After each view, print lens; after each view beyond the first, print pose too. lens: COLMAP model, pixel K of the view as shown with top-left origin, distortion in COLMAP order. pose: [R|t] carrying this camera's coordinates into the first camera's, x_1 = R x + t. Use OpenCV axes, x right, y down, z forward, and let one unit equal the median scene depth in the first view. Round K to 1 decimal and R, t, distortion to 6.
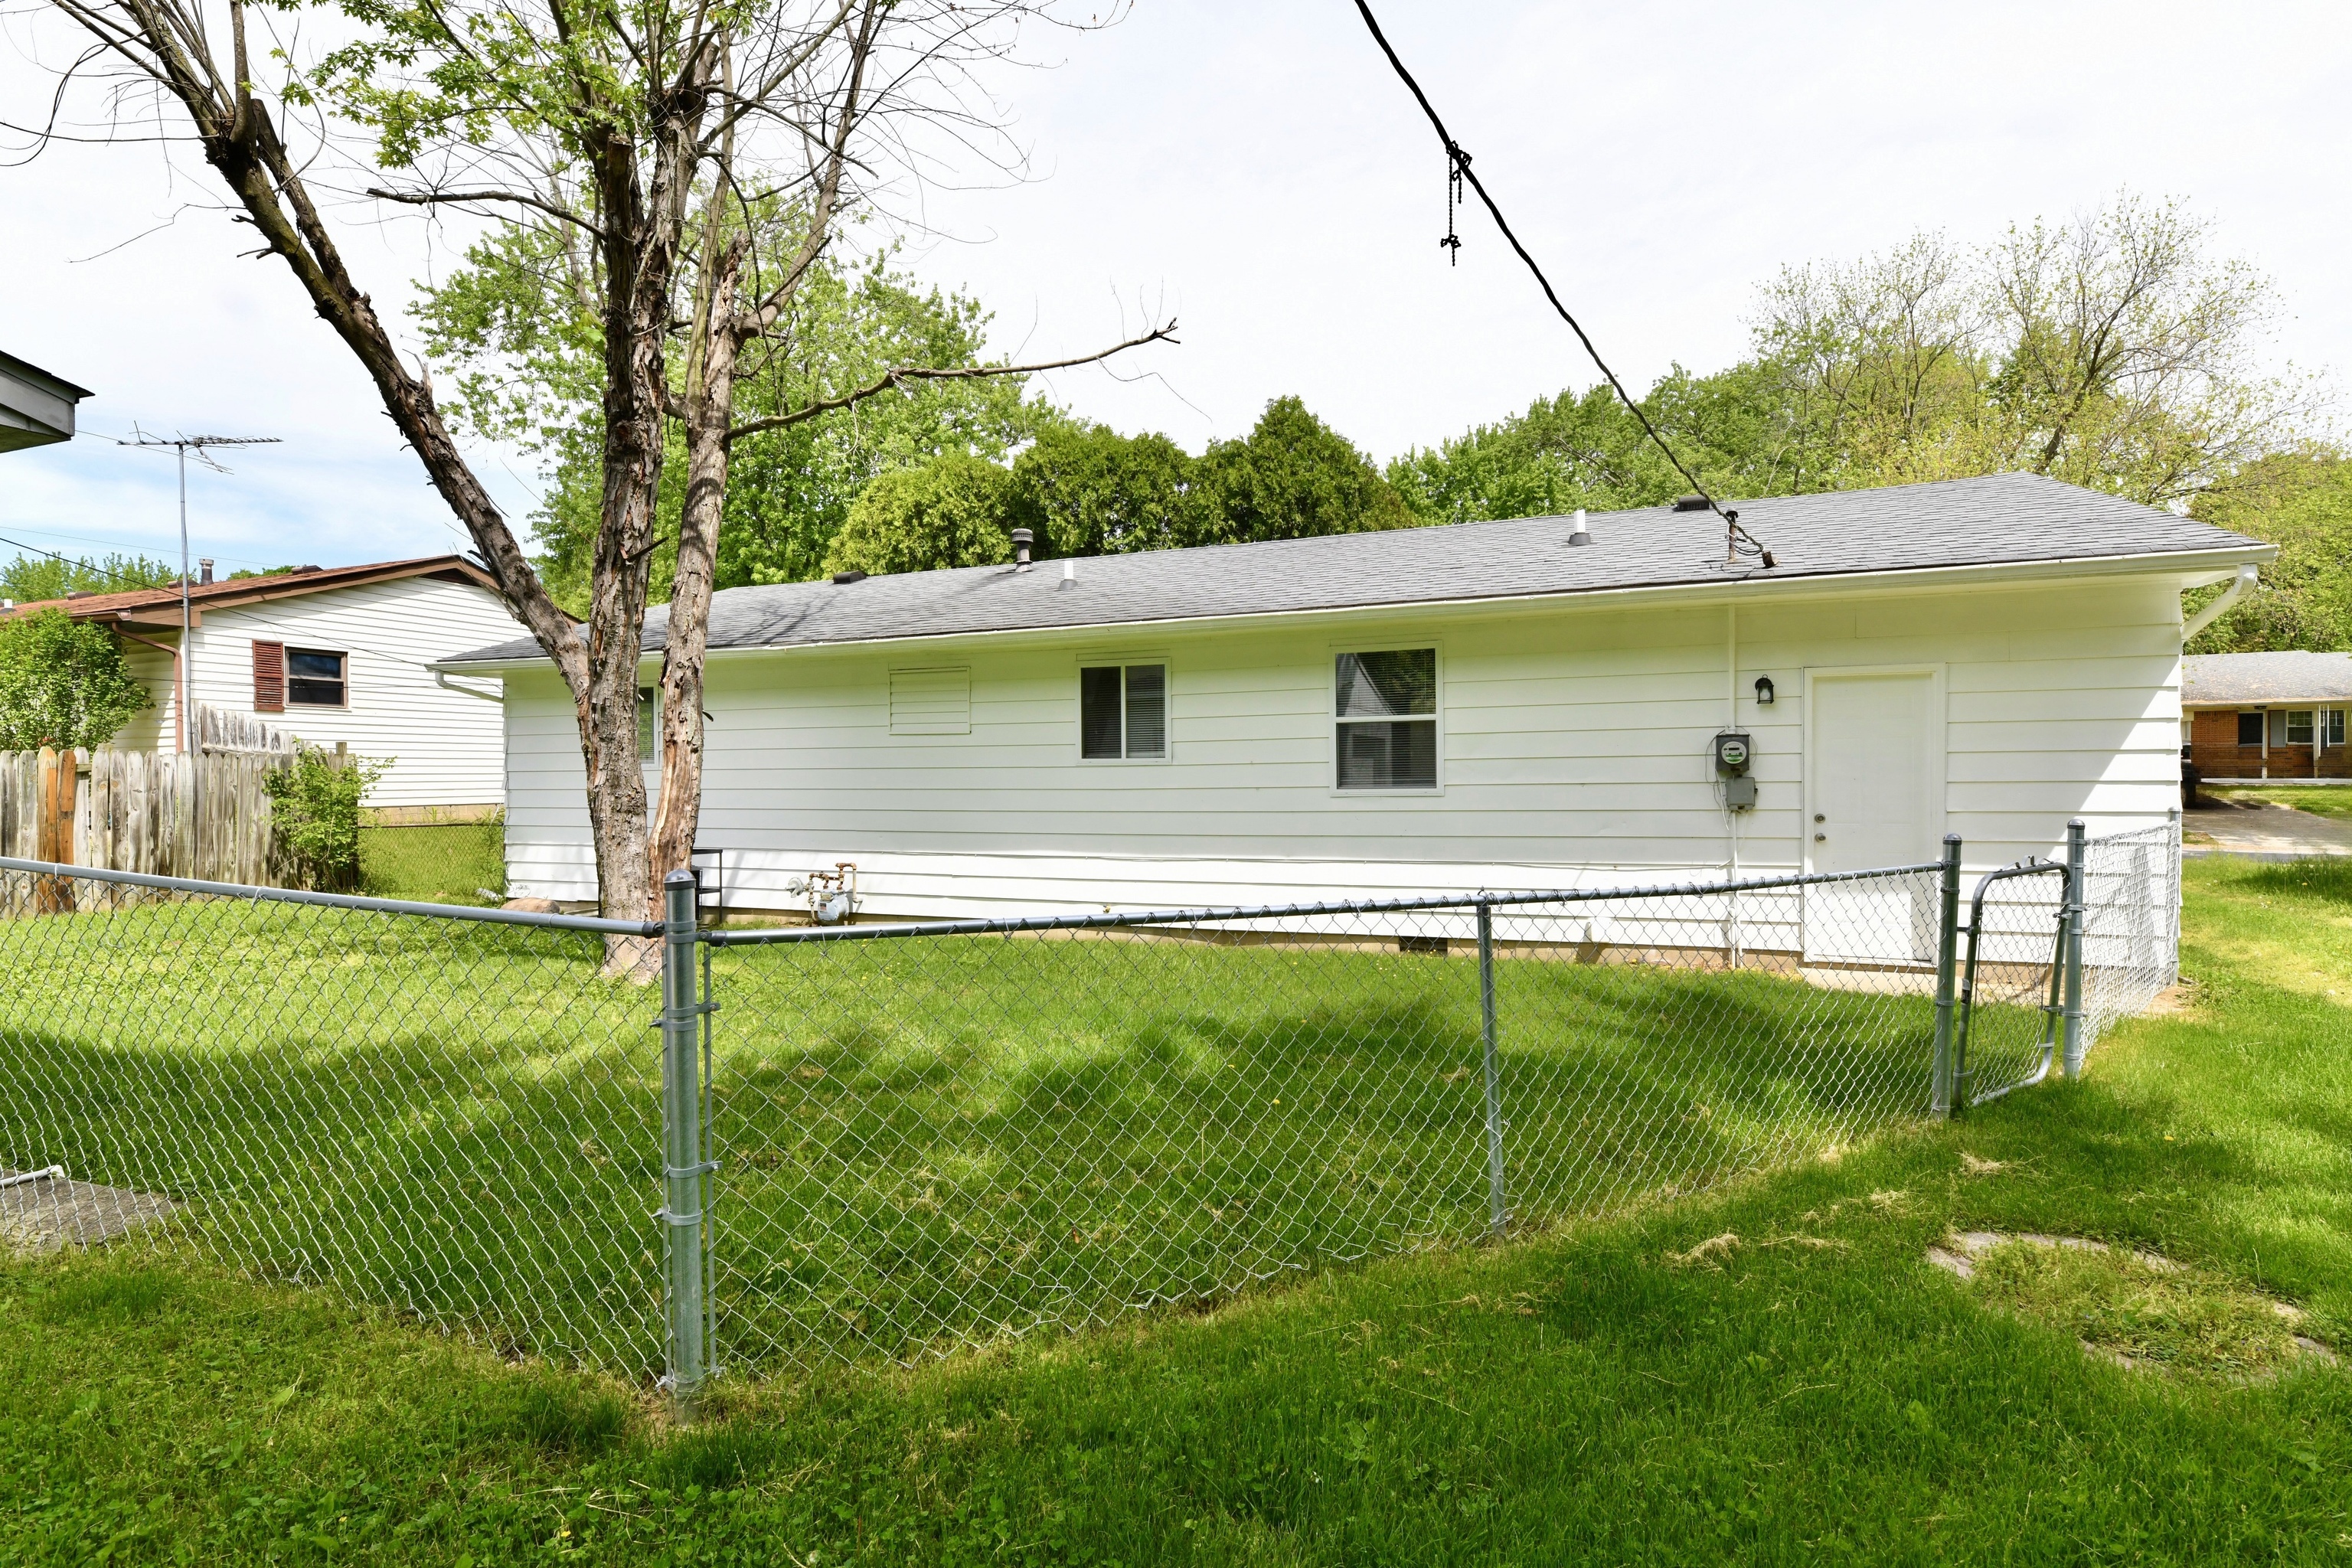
lens RADIAL K [[1101.8, 0, 1193.5], [0, 1101.8, 809.1], [0, 0, 1]] dist [0.002316, -0.000561]
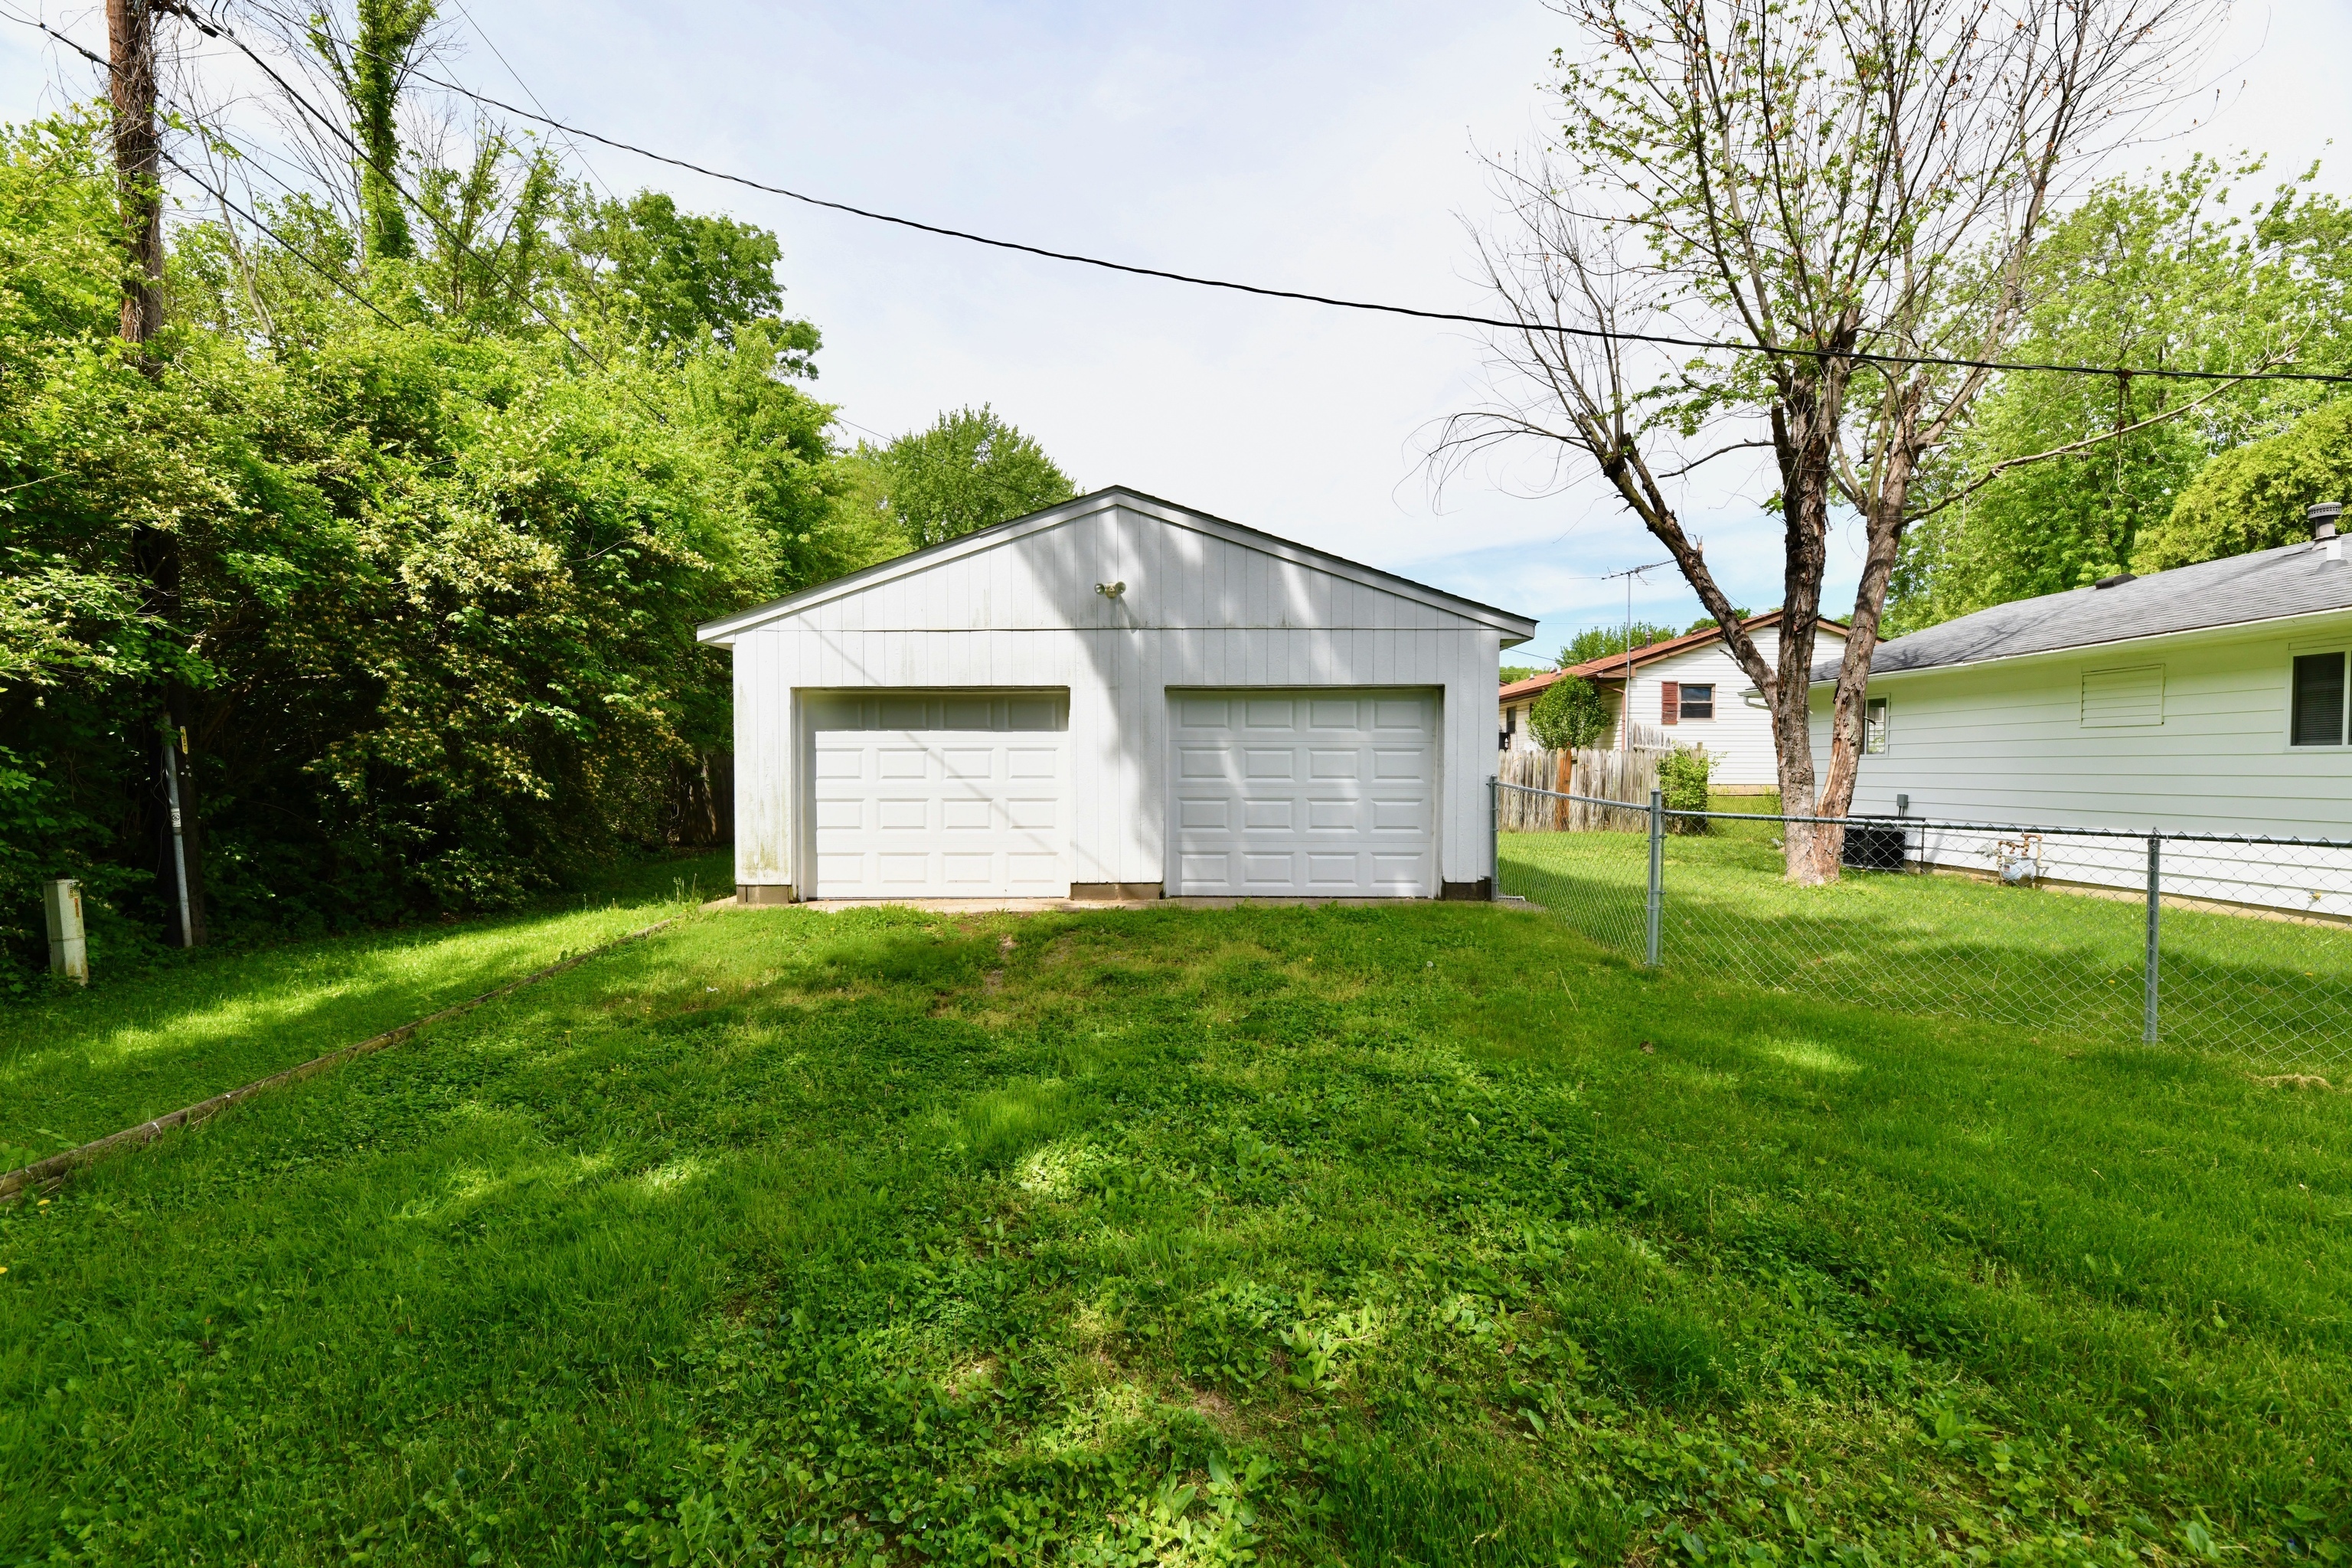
lens RADIAL K [[967.8, 0, 1167.4], [0, 967.8, 770.1], [0, 0, 1]] dist [0.000843, -0.004053]
pose [[0.339874, 0.008984, -0.940428, 0.307168], [-0.035666, 0.999358, -0.003342, 0.013247], [0.939794, 0.034677, 0.339977, -0.218872]]
